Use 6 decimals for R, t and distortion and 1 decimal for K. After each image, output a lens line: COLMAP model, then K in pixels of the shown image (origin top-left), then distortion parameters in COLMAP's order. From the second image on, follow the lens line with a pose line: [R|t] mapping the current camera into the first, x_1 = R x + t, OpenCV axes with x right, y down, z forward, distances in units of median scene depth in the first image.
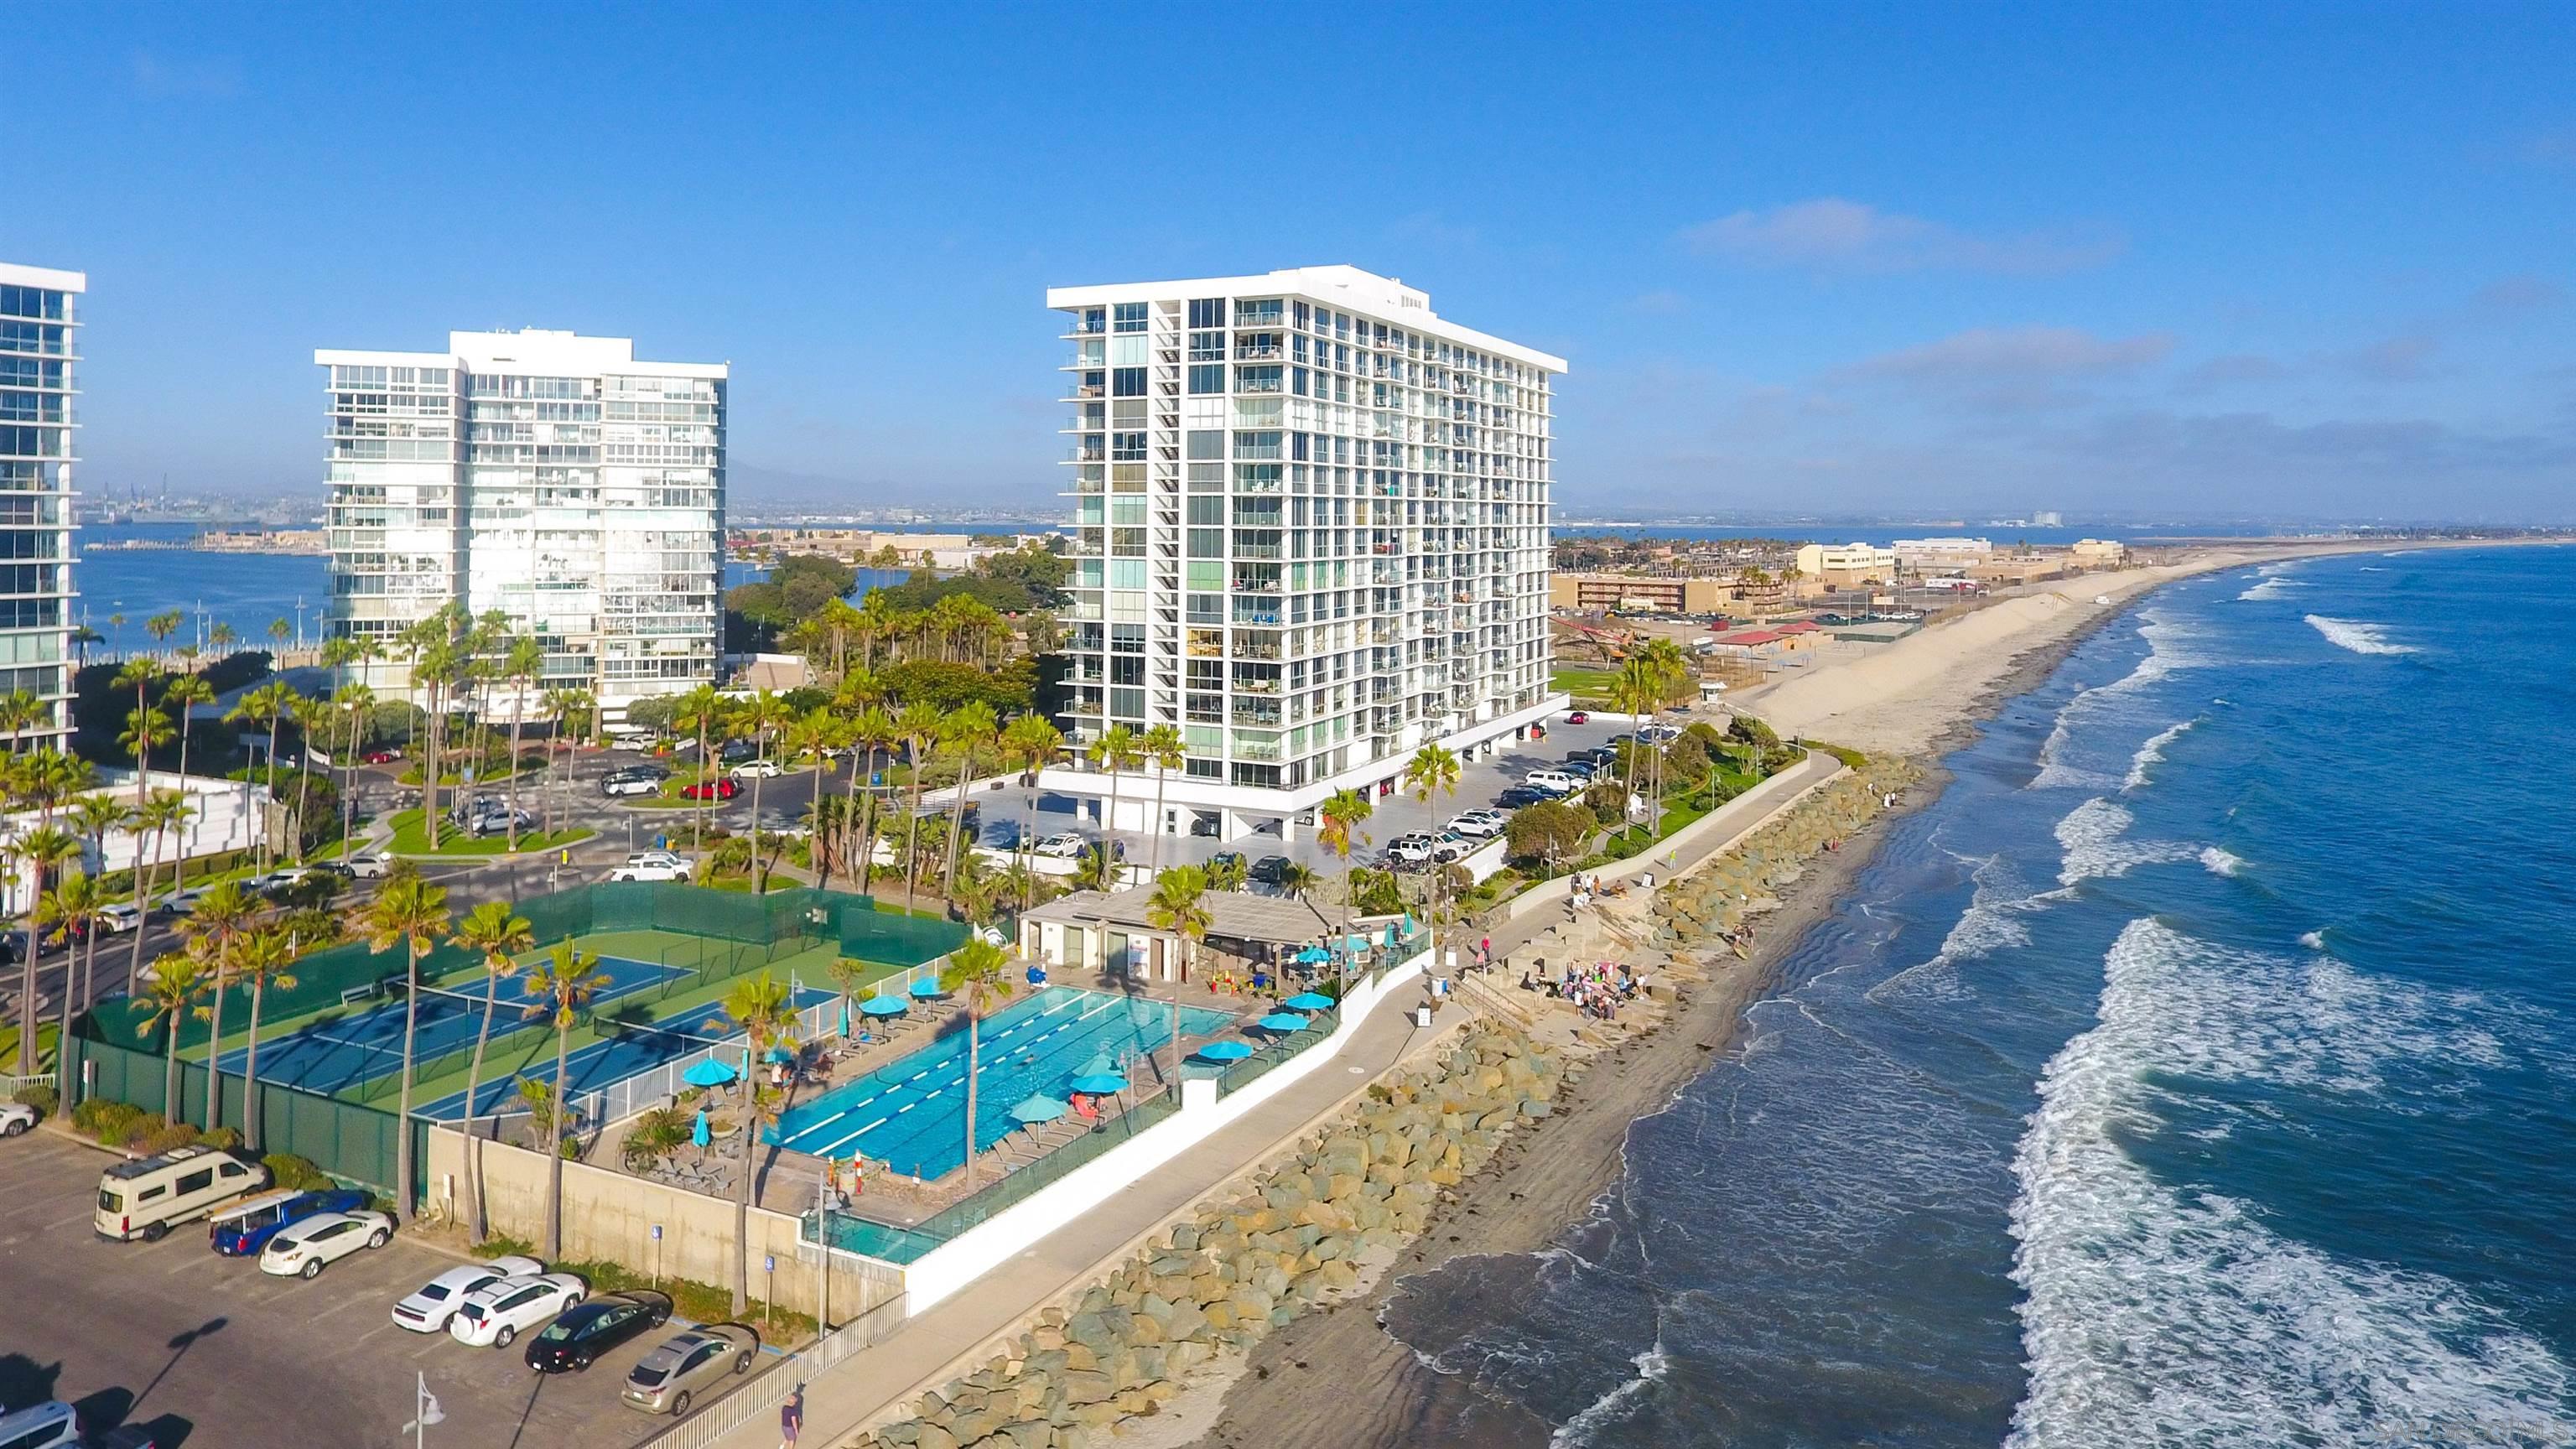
lens RADIAL K [[1745.8, 0, 1289.6], [0, 1745.8, 429.2], [0, 0, 1]] dist [0.003756, -0.000043]
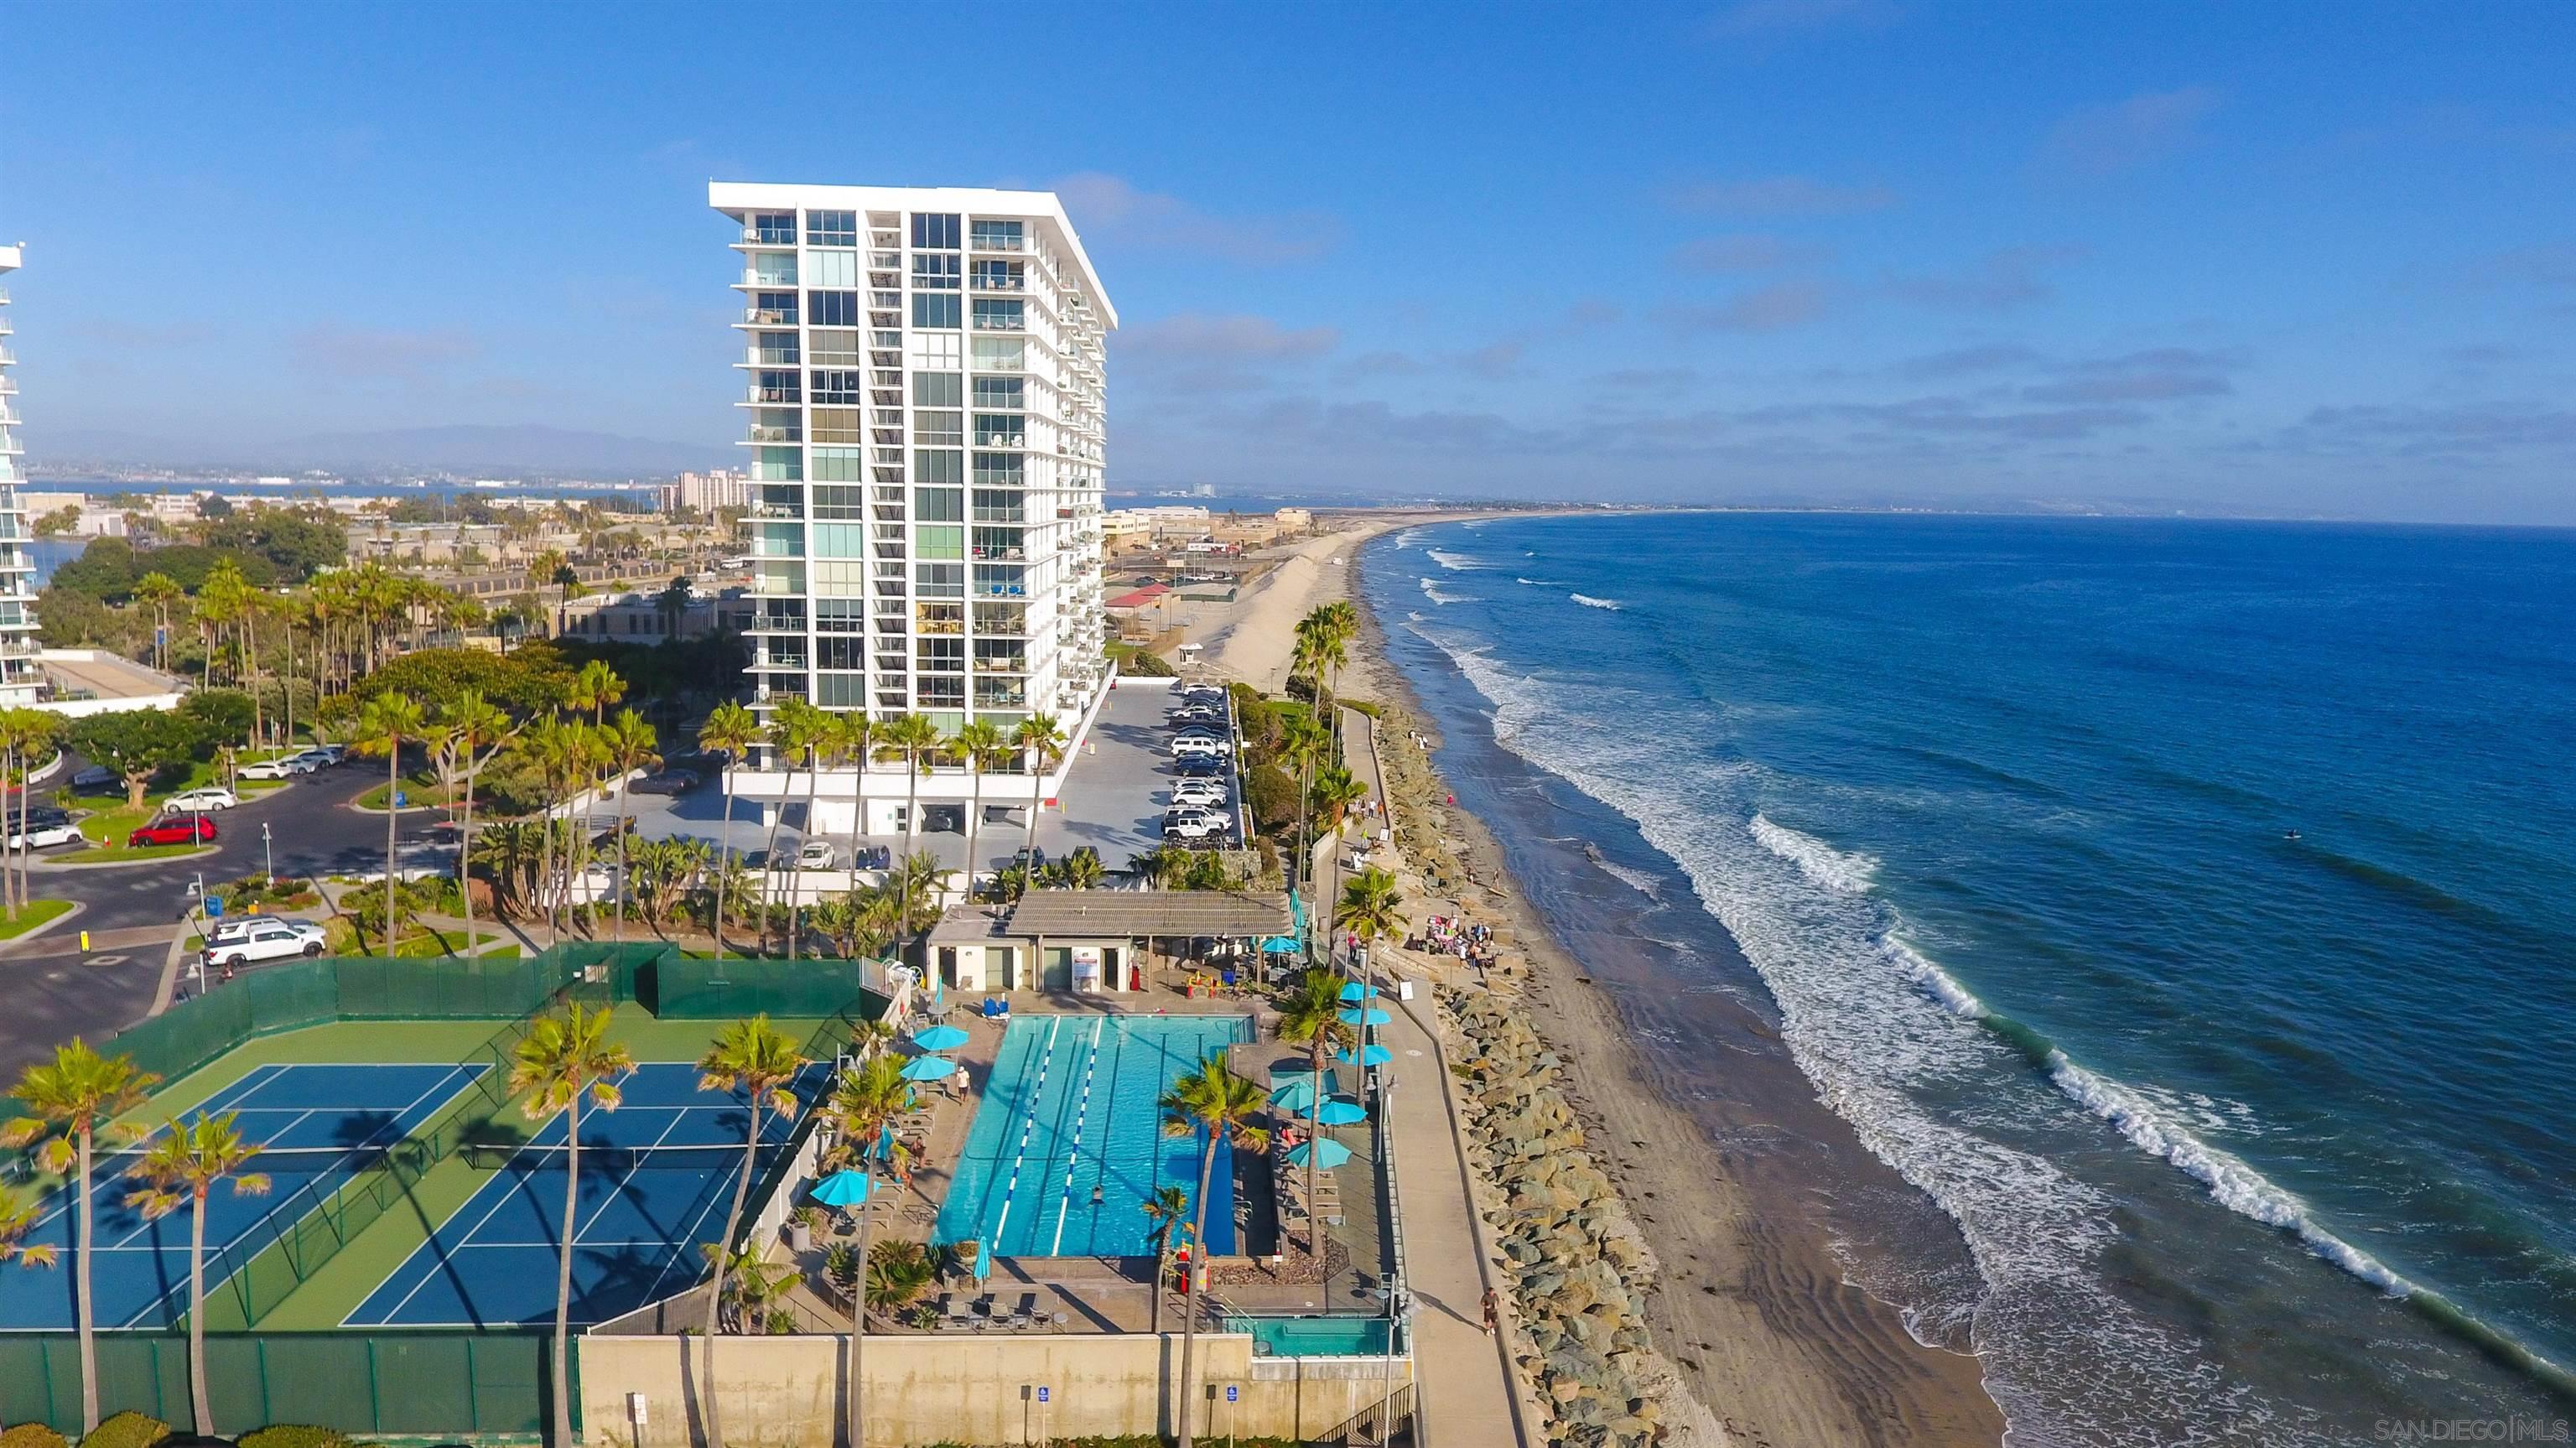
lens RADIAL K [[1661.1, 0, 1288.0], [0, 1661.1, 724.0], [0, 0, 1]] dist [-0.007911, -0.001107]
pose [[0.862852, -0.058182, 0.502097, -0.316367], [-0.039161, 0.982672, 0.181168, 0.015919], [-0.503937, -0.175984, 0.845622, 0.192610]]
